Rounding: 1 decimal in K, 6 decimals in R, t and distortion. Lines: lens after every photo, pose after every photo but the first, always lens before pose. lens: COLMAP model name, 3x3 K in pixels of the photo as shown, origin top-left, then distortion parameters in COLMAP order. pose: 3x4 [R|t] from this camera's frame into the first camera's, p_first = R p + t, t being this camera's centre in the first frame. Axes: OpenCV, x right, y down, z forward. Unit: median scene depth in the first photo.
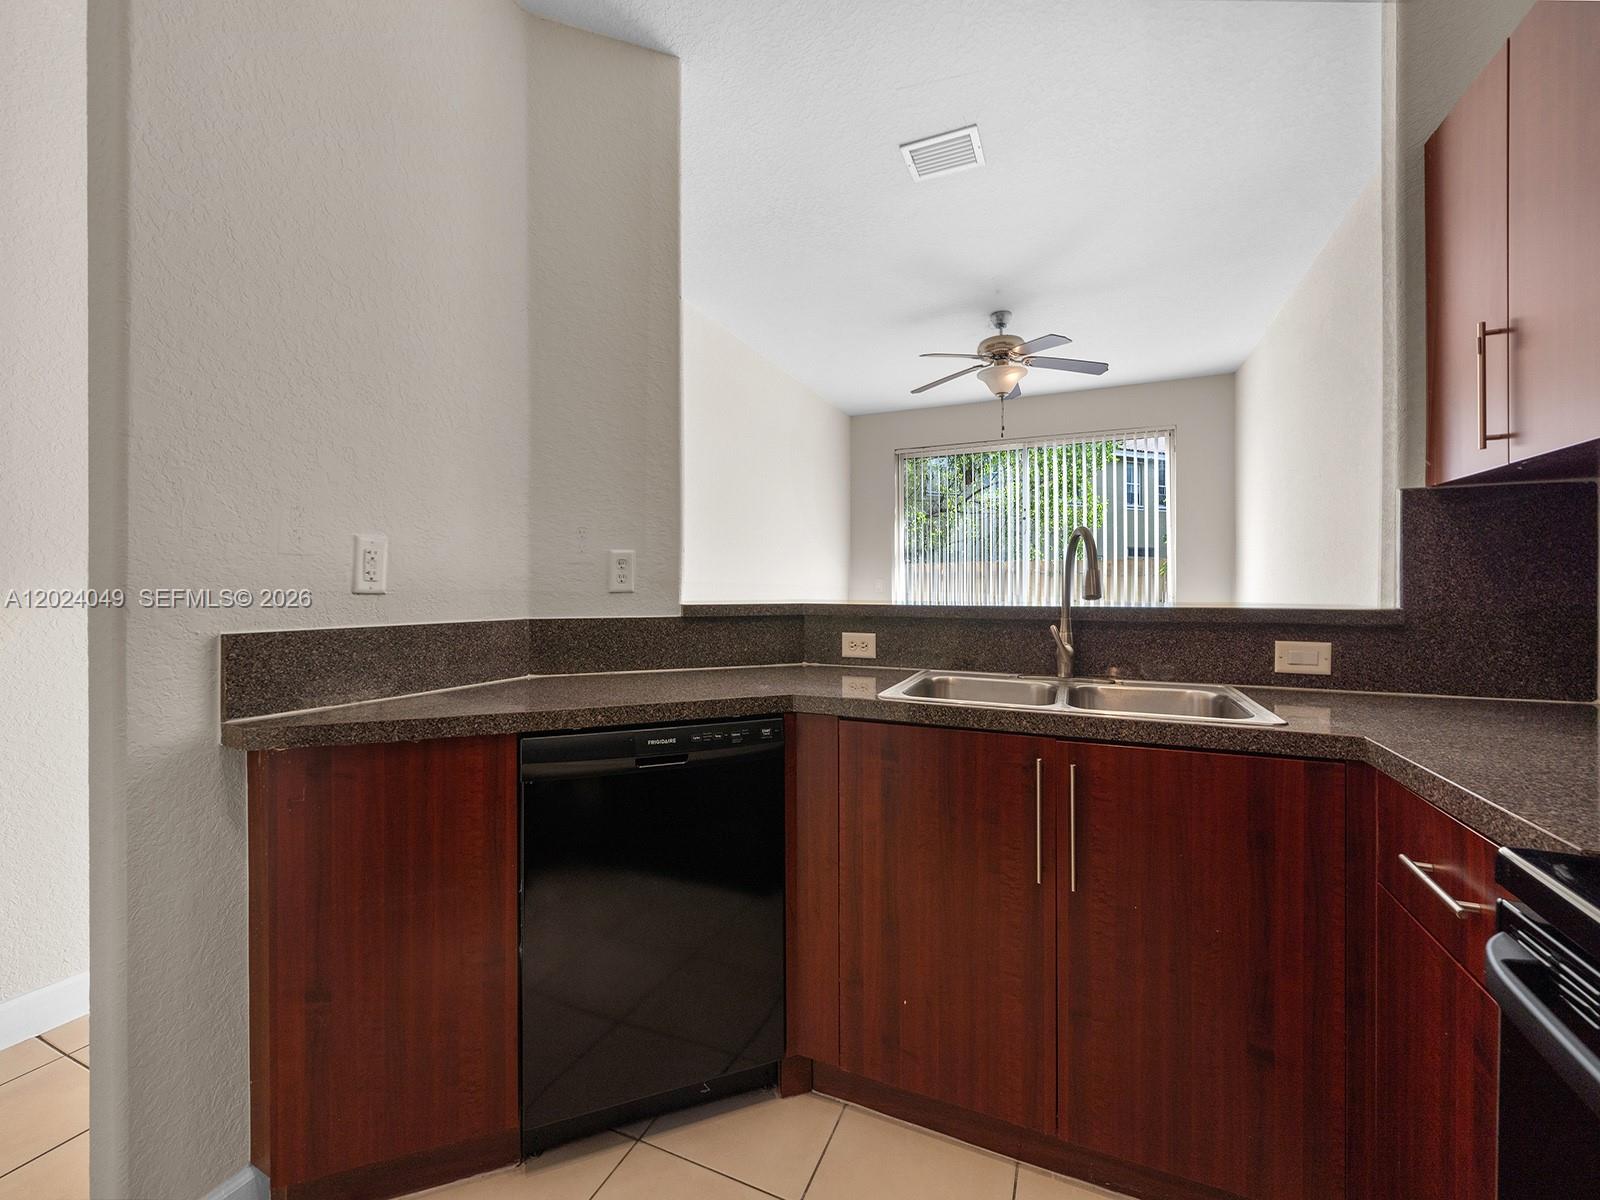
lens RADIAL K [[655.1, 0, 797.7], [0, 655.1, 586.7], [0, 0, 1]] dist [0.000862, 0.000059]
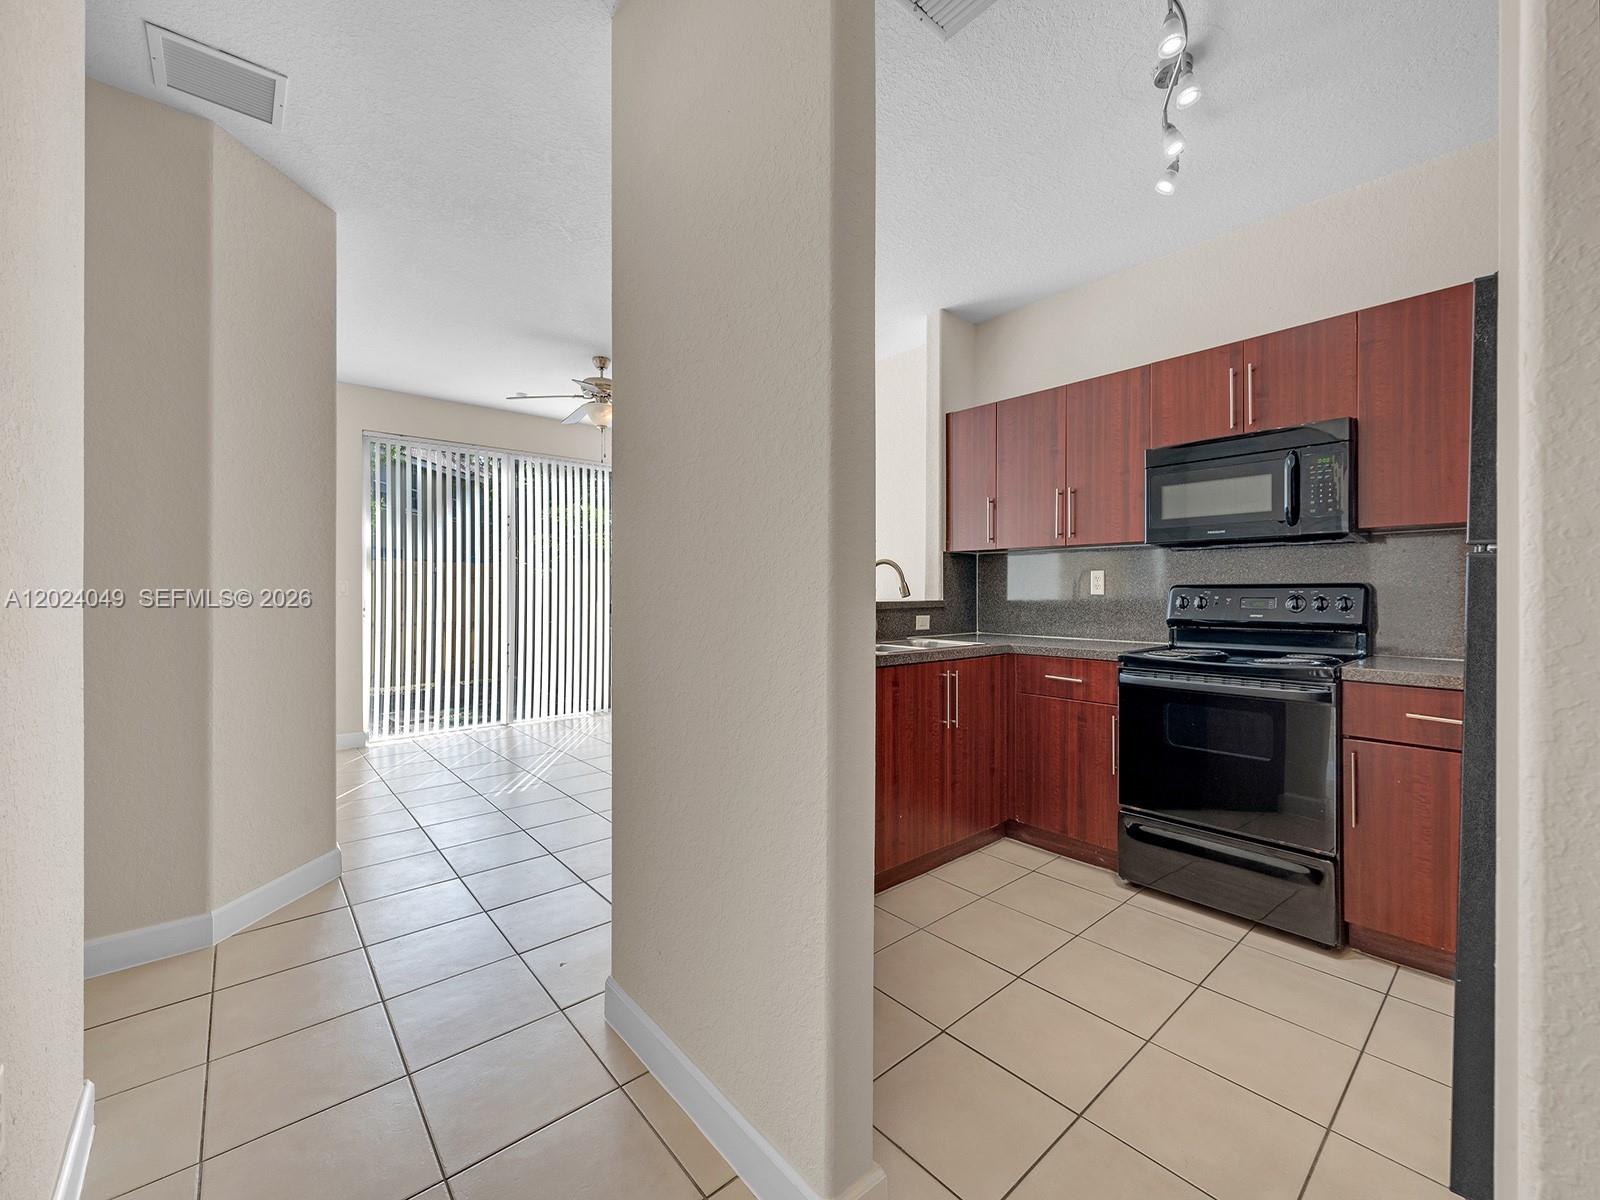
lens RADIAL K [[655.1, 0, 797.7], [0, 655.1, 586.7], [0, 0, 1]] dist [0.000862, 0.000059]
pose [[0.433761, 0.004854, 0.901015, -1.548783], [-0.001111, 0.999988, -0.004852, -0.004032], [-0.901027, 0.001104, 0.433761, 0.437836]]
